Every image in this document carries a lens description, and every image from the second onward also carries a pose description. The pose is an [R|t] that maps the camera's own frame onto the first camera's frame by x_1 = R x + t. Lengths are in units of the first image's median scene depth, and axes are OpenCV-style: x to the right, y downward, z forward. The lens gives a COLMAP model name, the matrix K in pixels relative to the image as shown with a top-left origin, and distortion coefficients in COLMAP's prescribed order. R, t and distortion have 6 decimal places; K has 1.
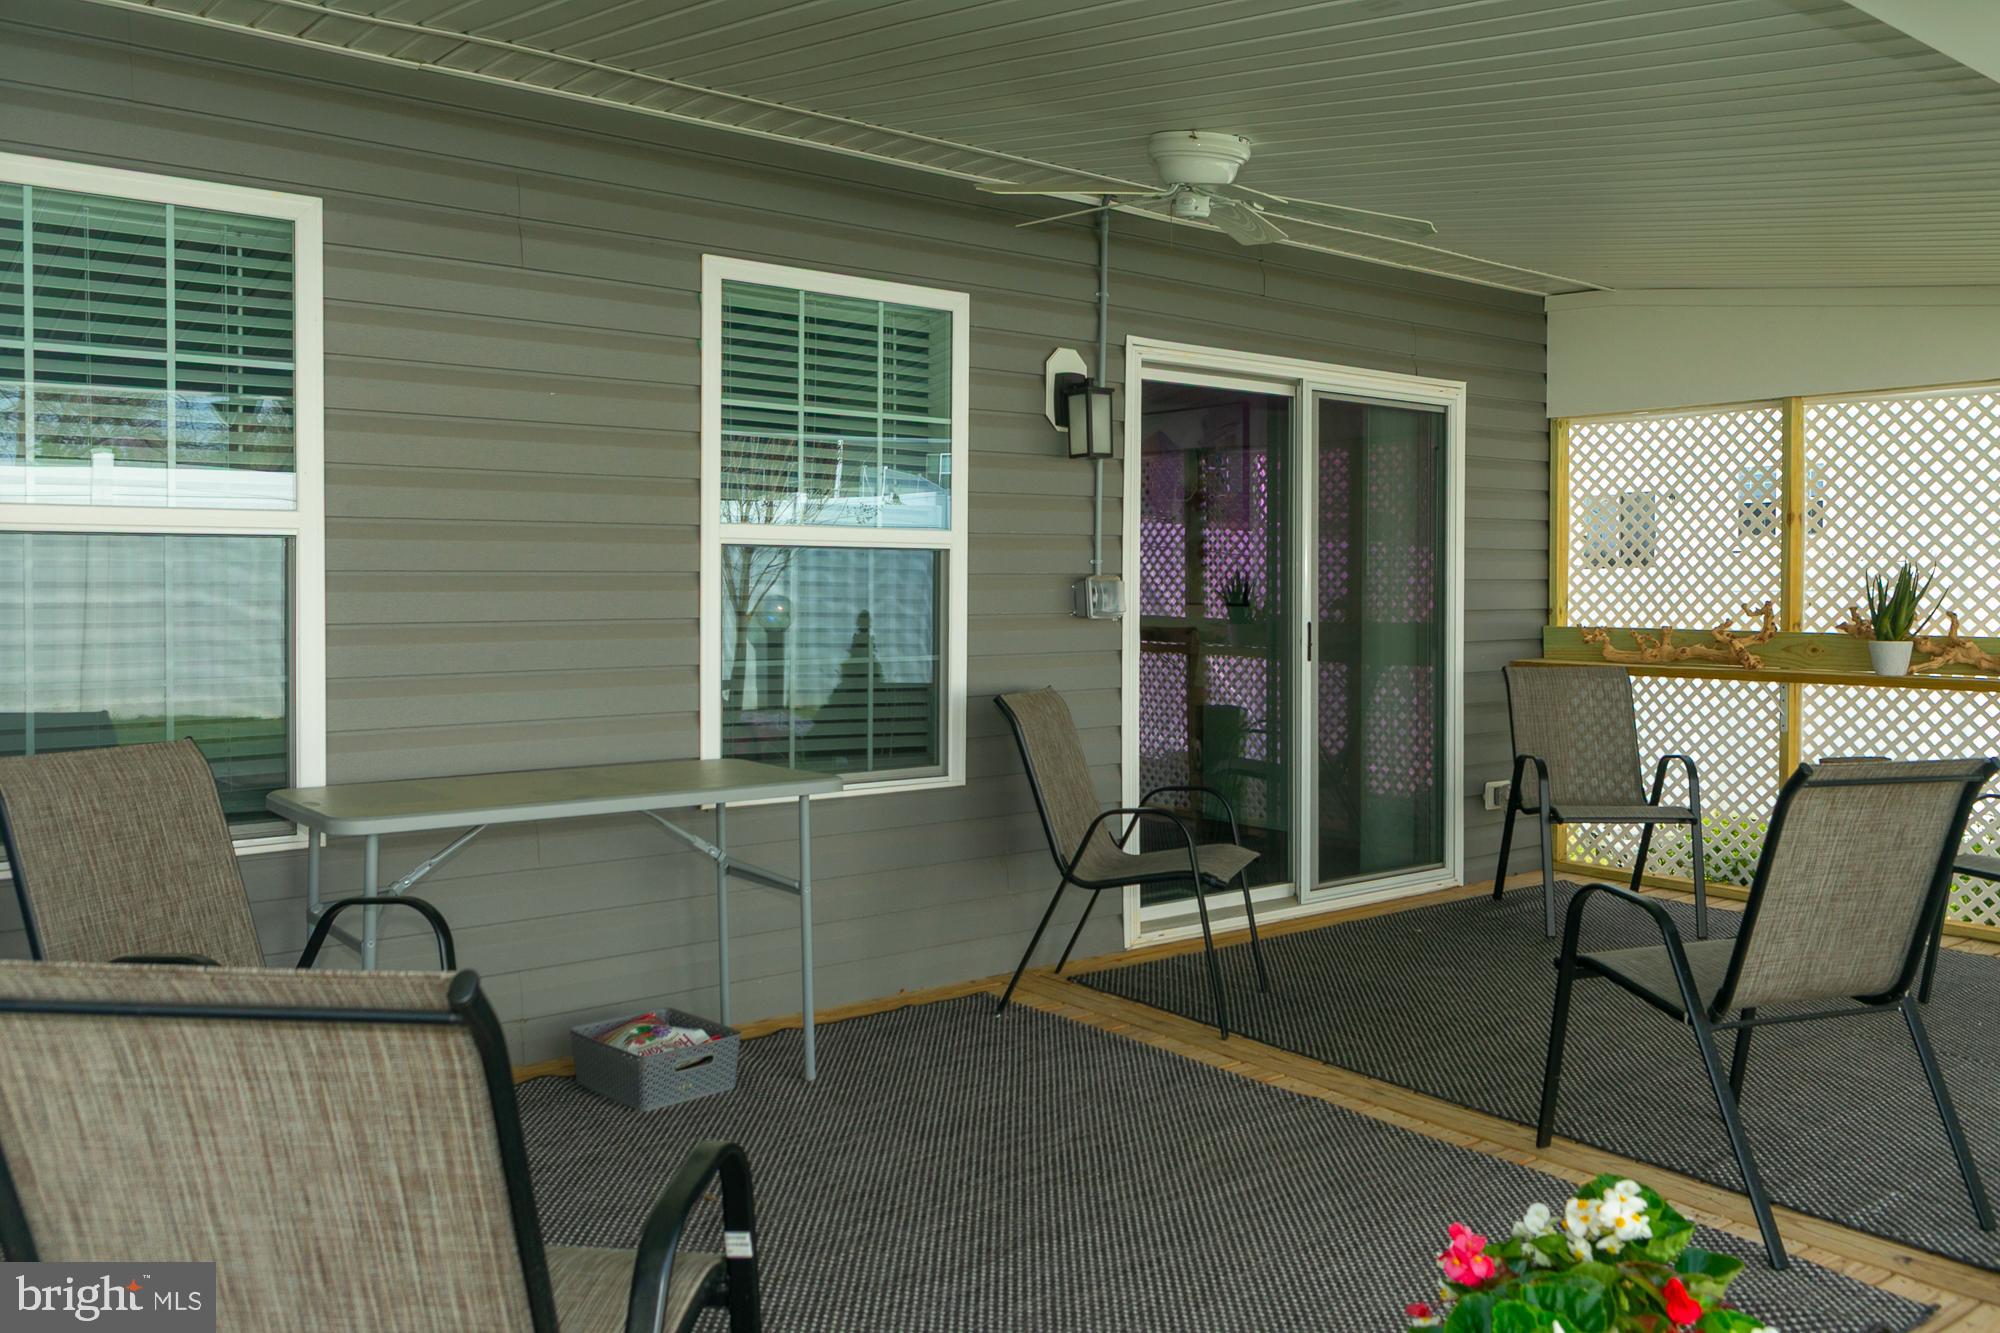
lens RADIAL K [[1598.0, 0, 1000.0], [0, 1598.0, 666.5], [0, 0, 1]] dist [0.011809, 0.001120]
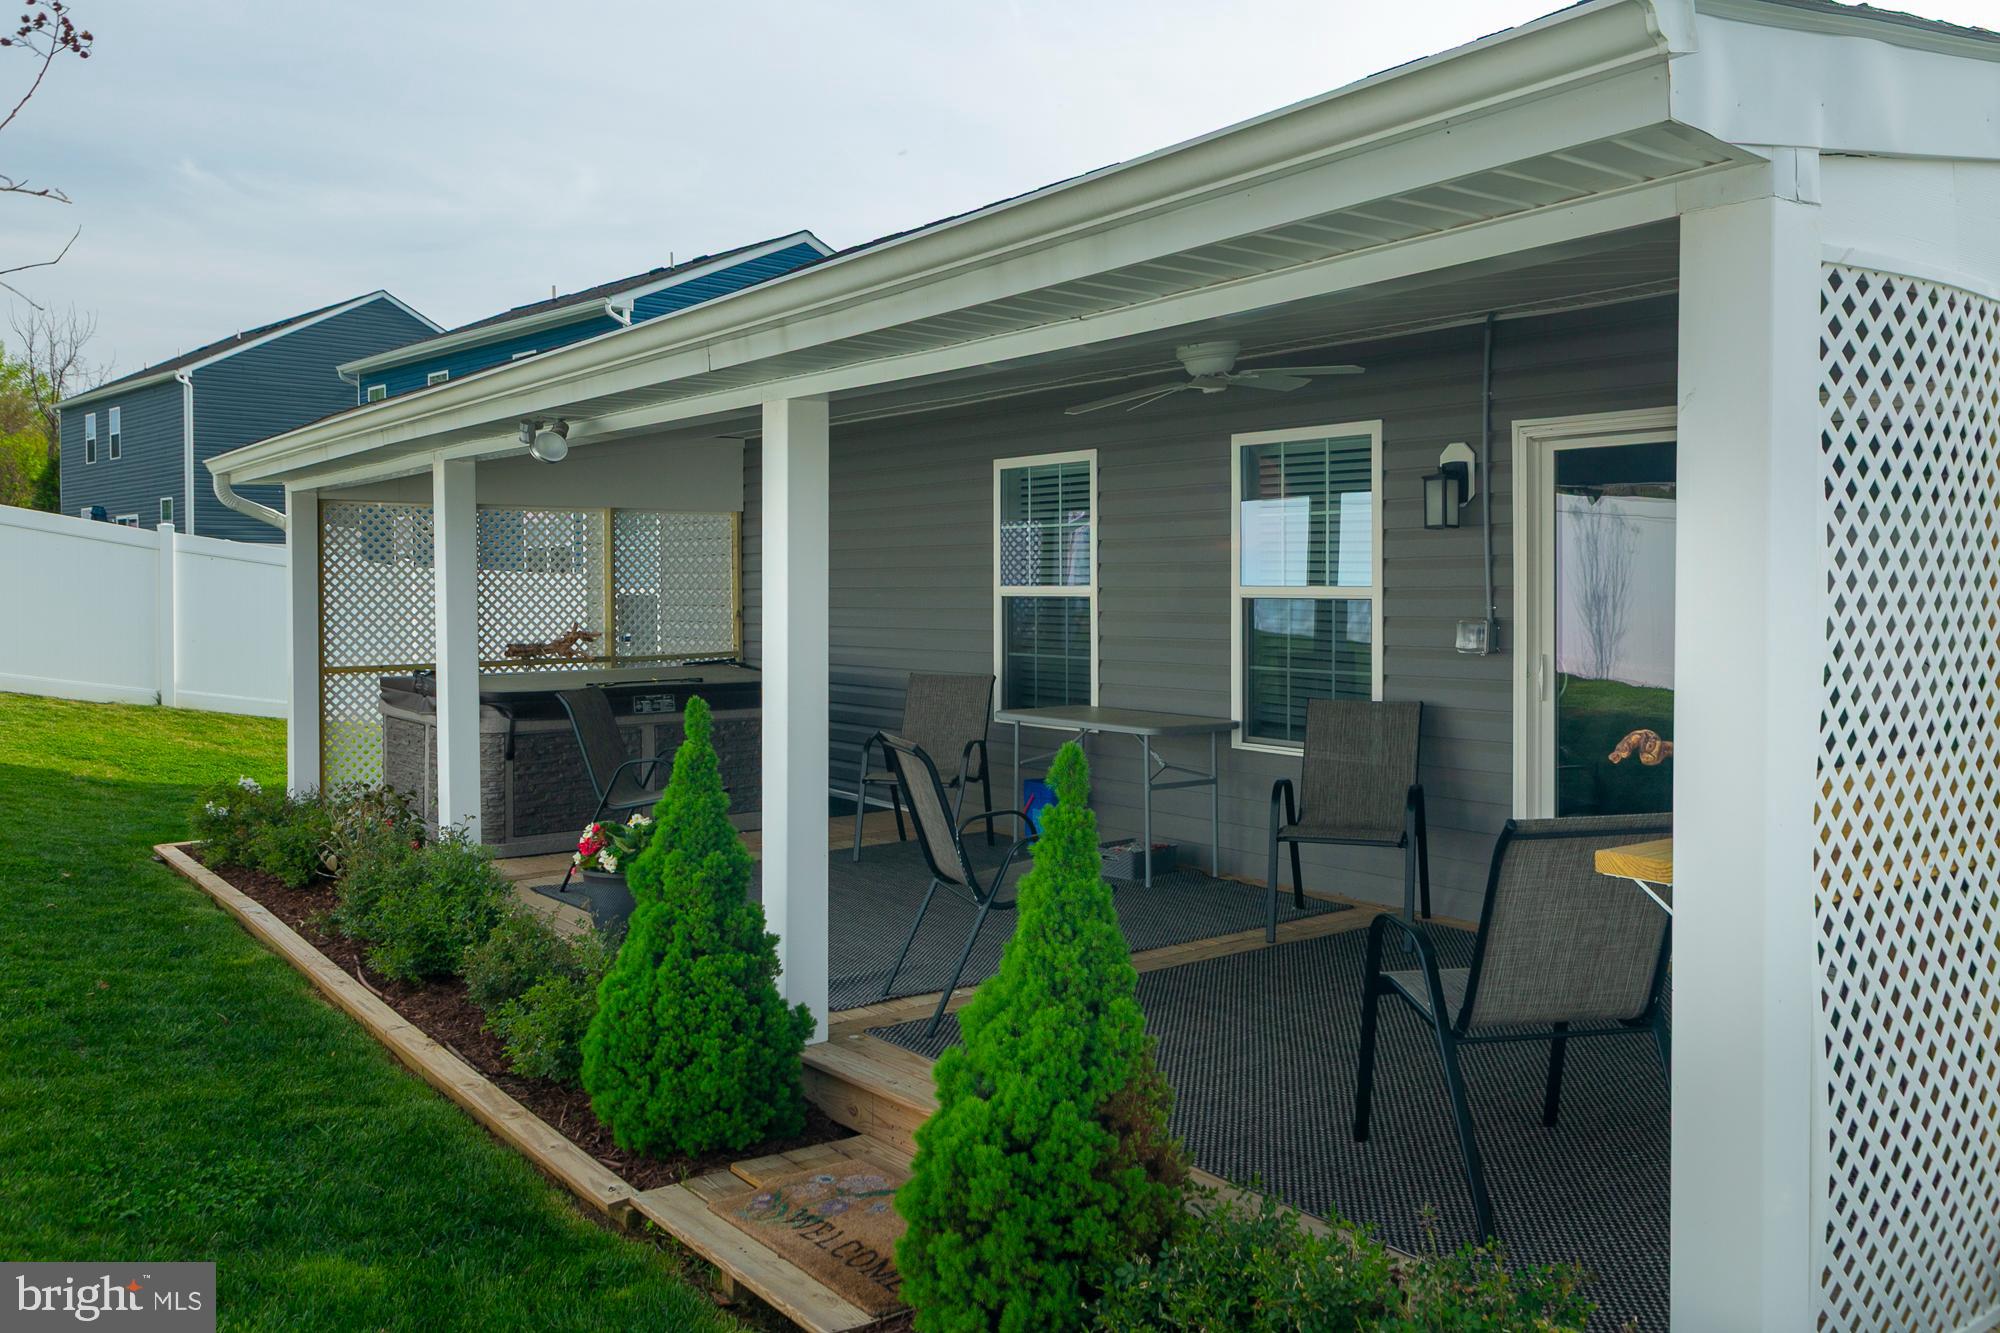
lens RADIAL K [[1598.0, 0, 1000.0], [0, 1598.0, 666.5], [0, 0, 1]] dist [0.011809, 0.001120]
pose [[-0.042532, 0.076329, -0.996175, 1.336240], [-0.020213, 0.996808, 0.077241, -0.110634], [0.998891, 0.023421, -0.040853, 0.680221]]
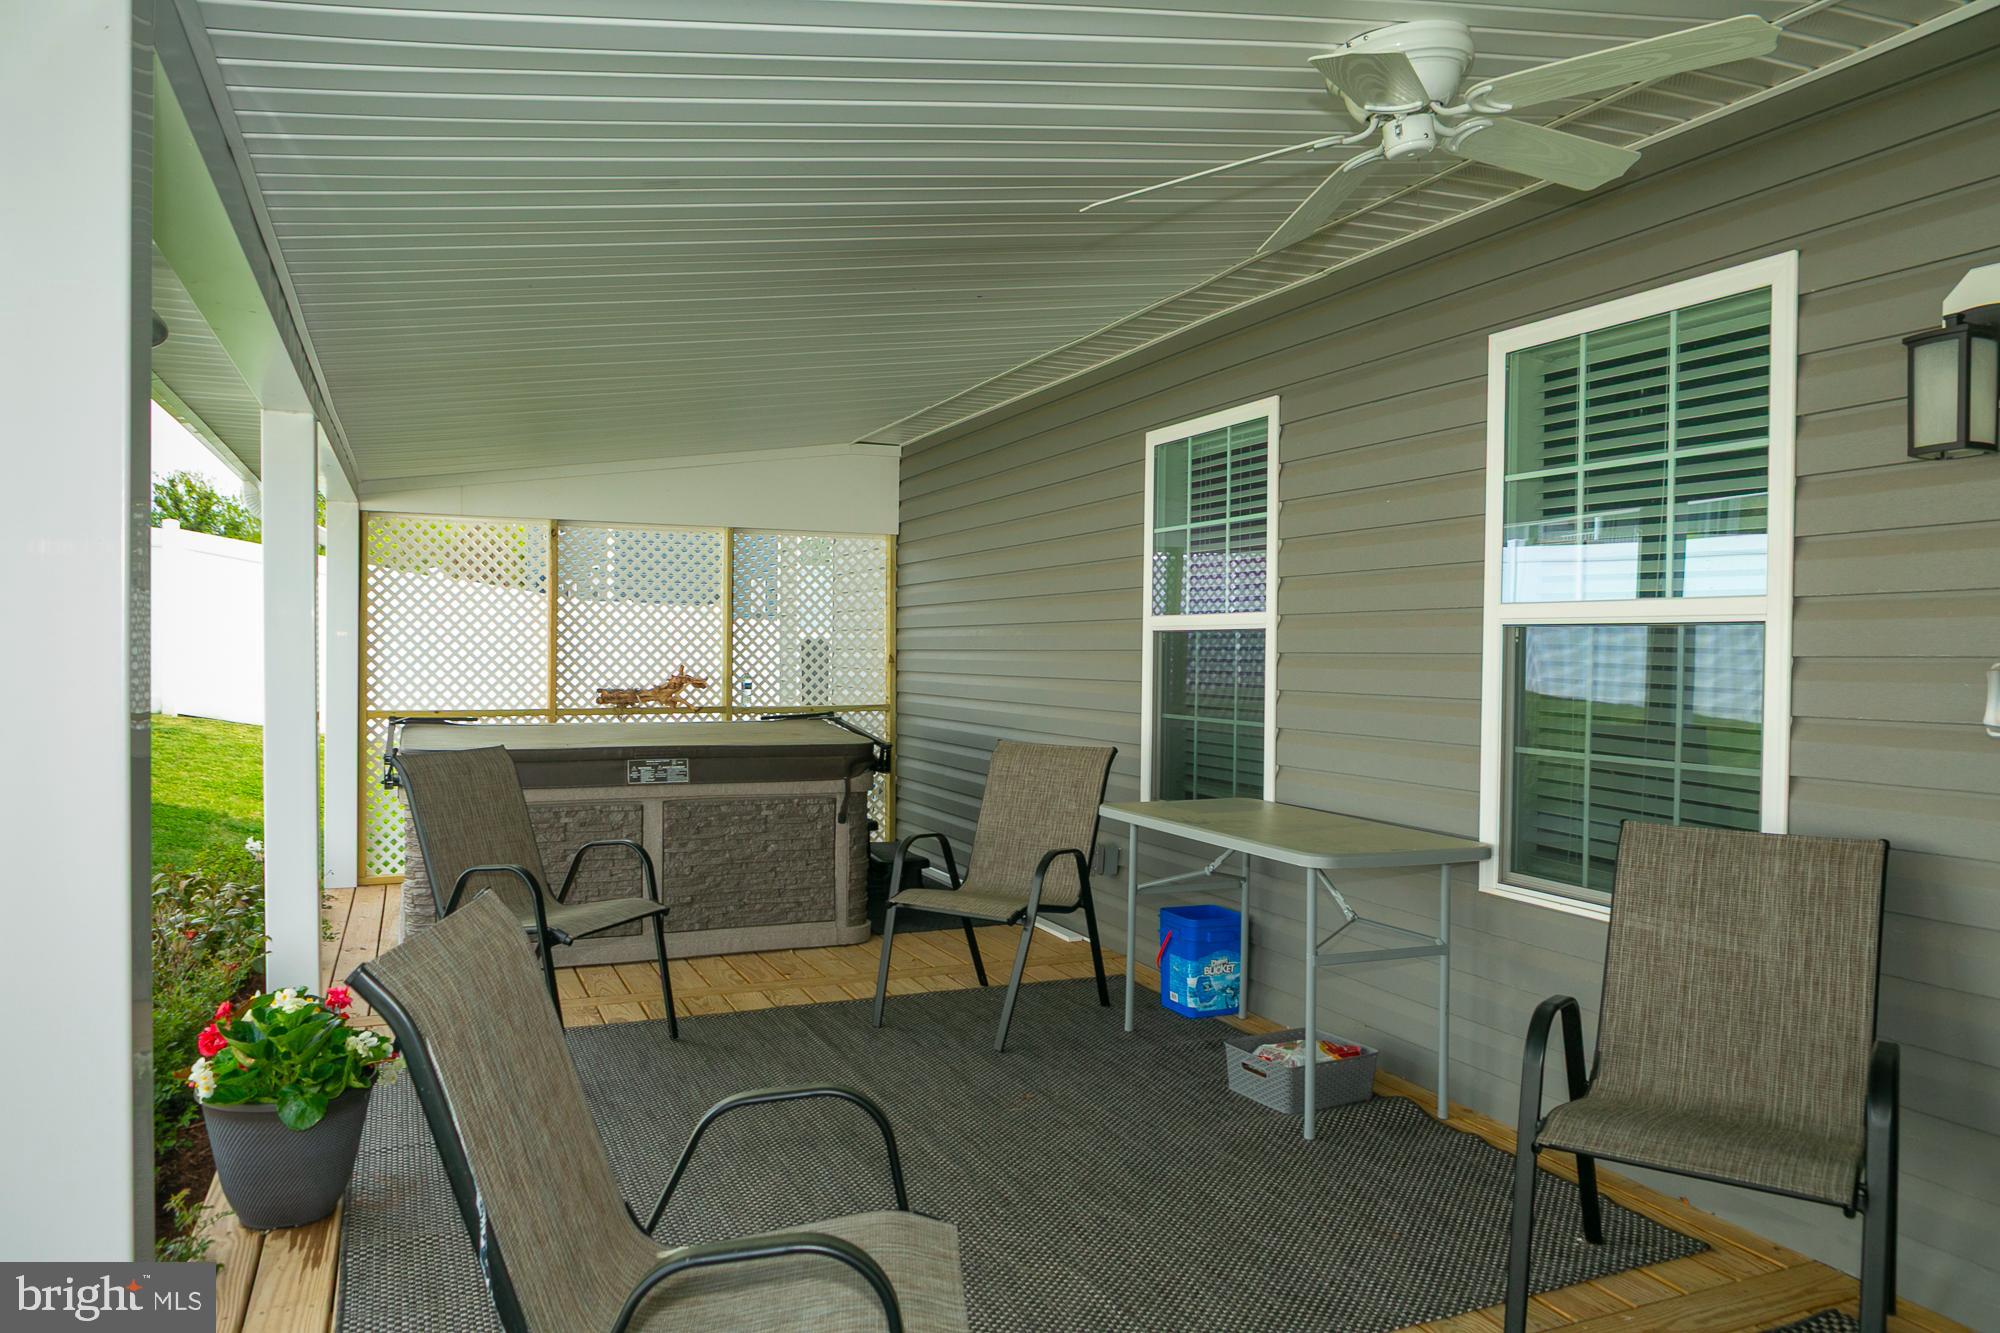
lens RADIAL K [[1412.6, 0, 997.5], [0, 1412.6, 700.2], [0, 0, 1]] dist [-0.005521, -0.002749]
pose [[-0.280255, 0.055197, -0.958337, 0.625375], [-0.028715, 0.997417, 0.065845, -0.066171], [0.959496, 0.045972, -0.277946, 0.795497]]
